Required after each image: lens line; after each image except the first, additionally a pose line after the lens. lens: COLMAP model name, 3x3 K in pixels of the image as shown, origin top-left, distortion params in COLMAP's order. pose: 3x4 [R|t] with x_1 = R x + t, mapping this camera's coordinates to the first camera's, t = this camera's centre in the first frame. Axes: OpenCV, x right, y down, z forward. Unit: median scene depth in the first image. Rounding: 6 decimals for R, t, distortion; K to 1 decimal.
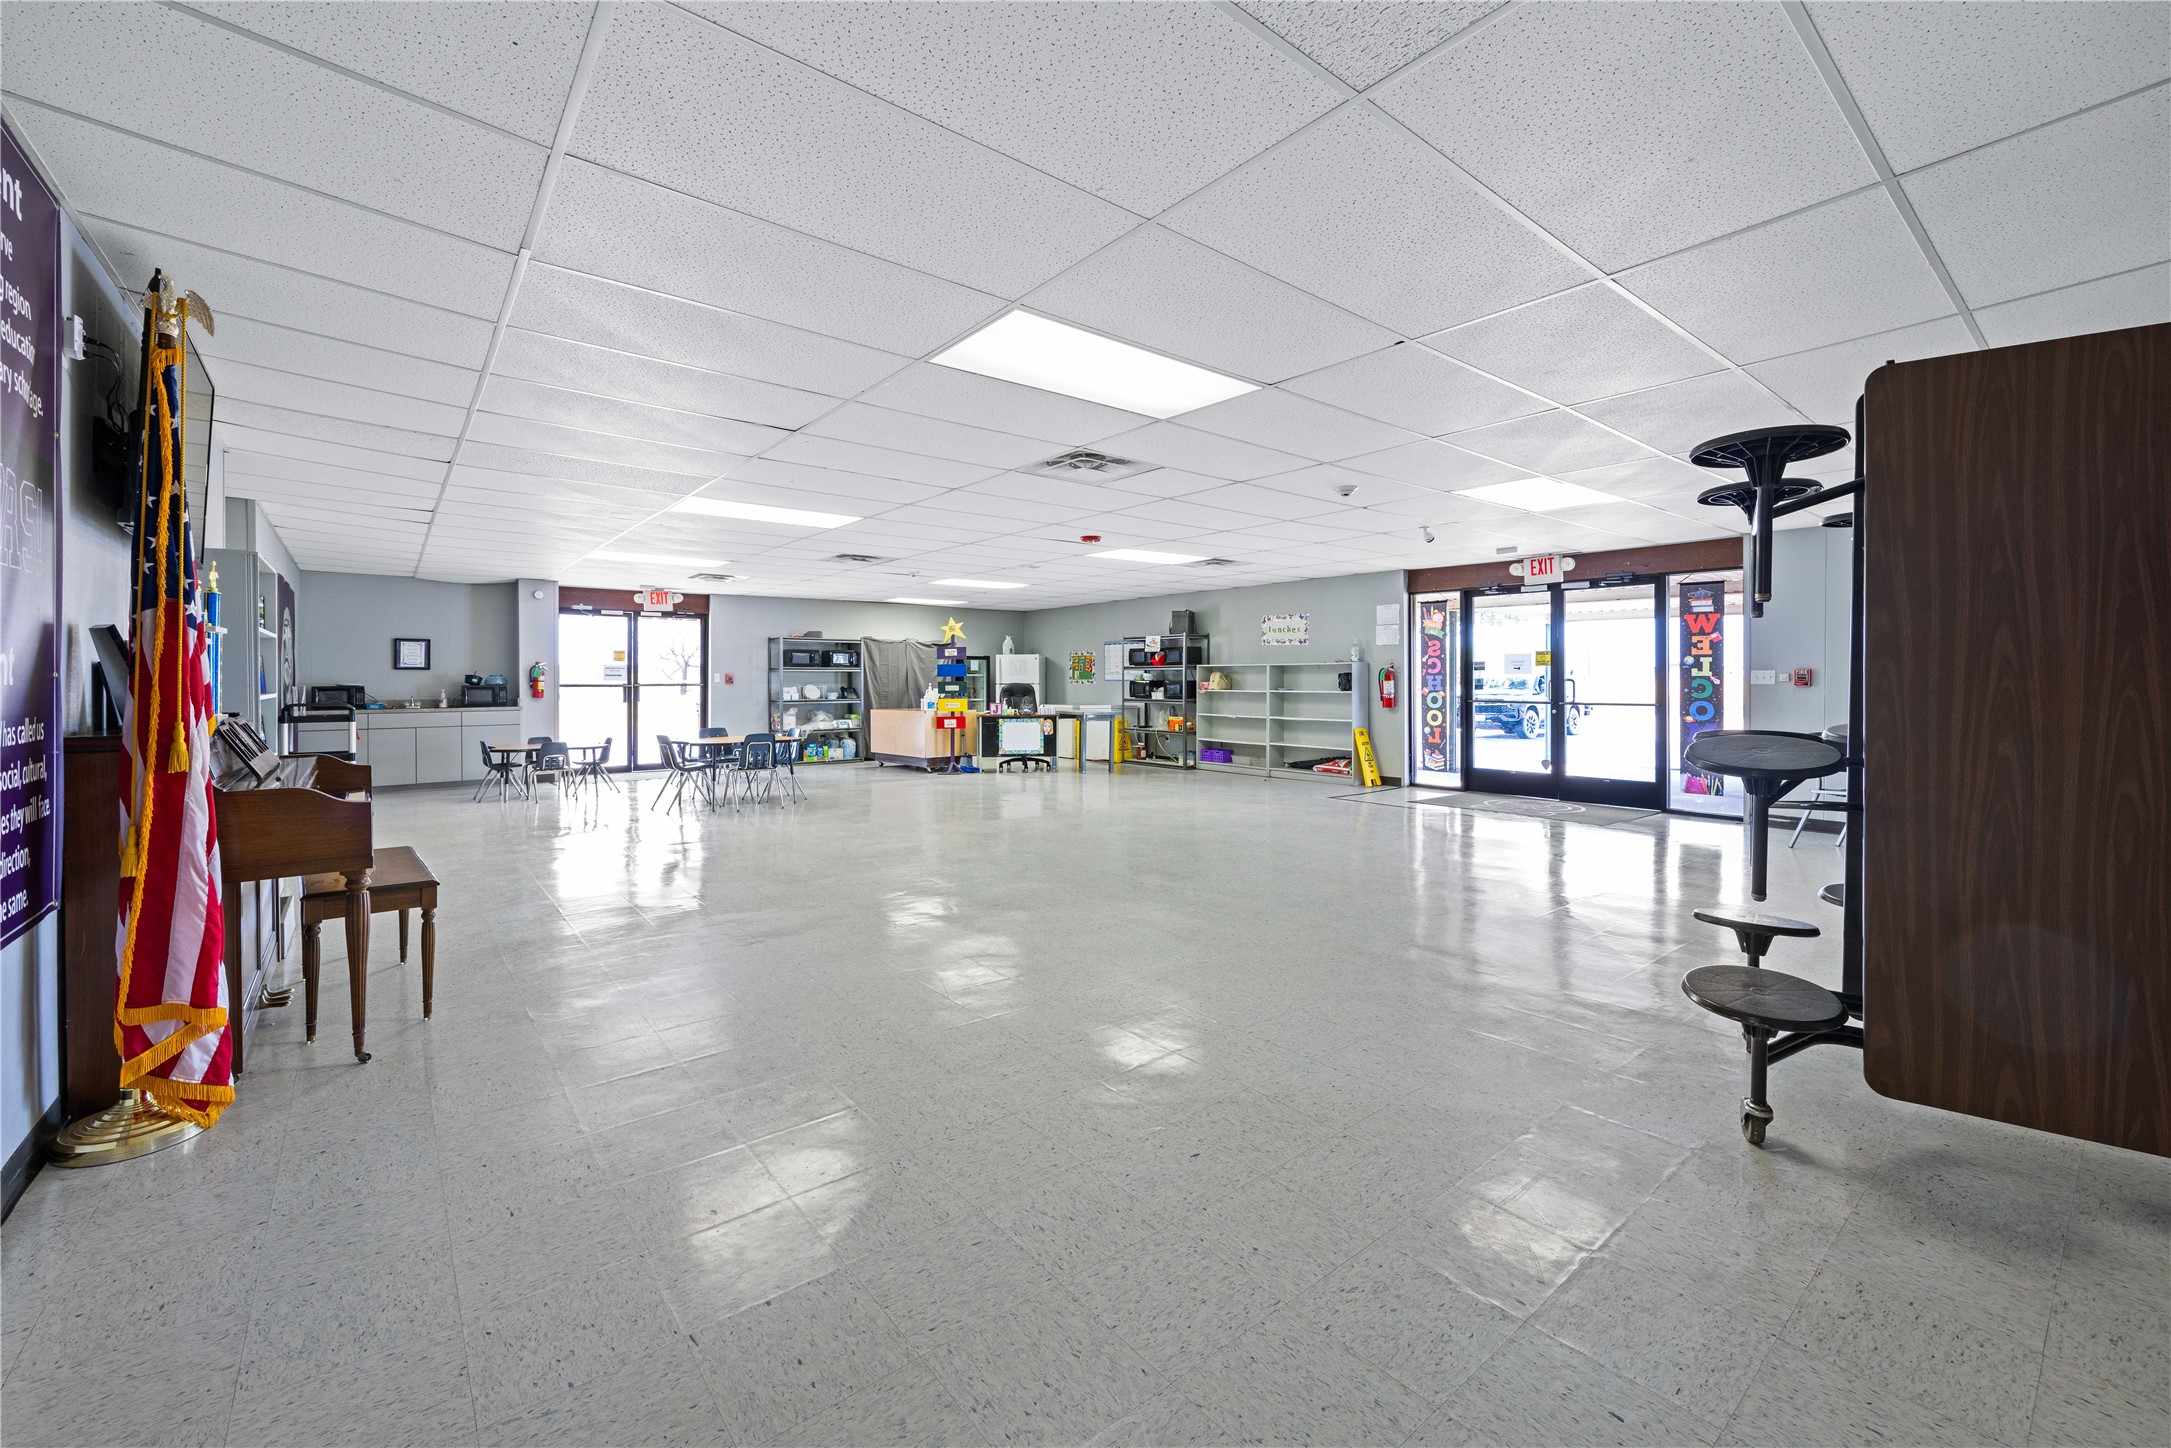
lens RADIAL K [[873.7, 0, 1076.1], [0, 873.7, 681.1], [0, 0, 1]] dist [0.001373, -0.000016]
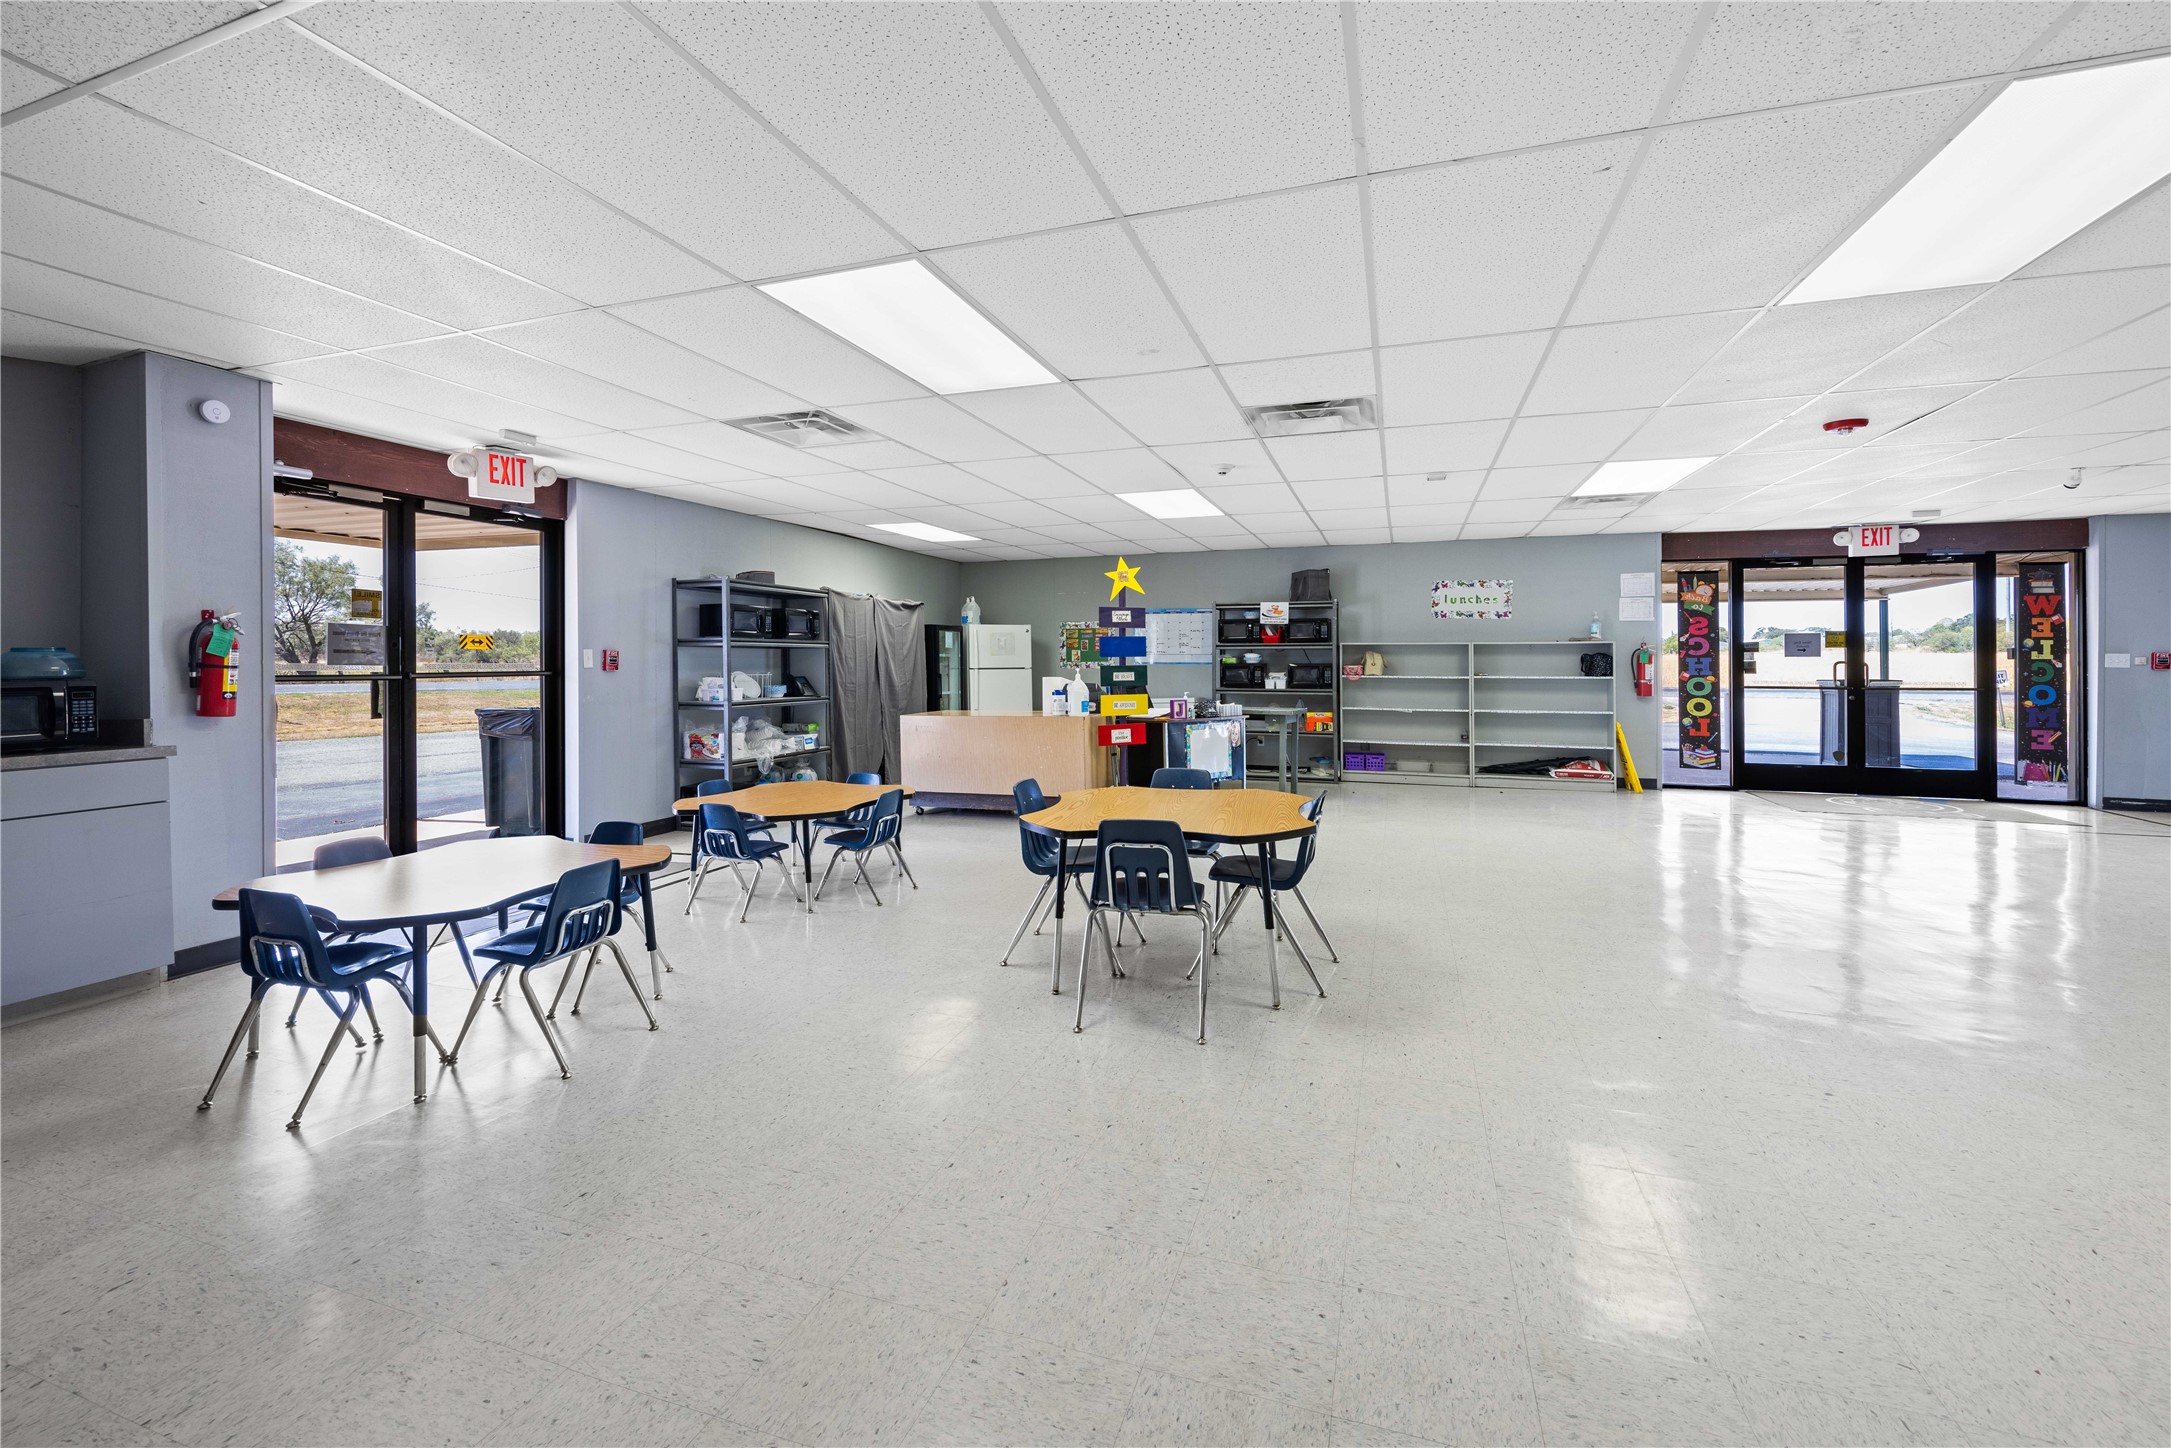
lens RADIAL K [[873.7, 0, 1087.8], [0, 873.7, 660.2], [0, 0, 1]] dist [0.001373, -0.000016]
pose [[0.850392, 0.001156, 0.526148, -0.532528], [0.000387, 0.999996, -0.002822, -0.001805], [-0.526149, 0.002604, 0.850388, 0.563722]]
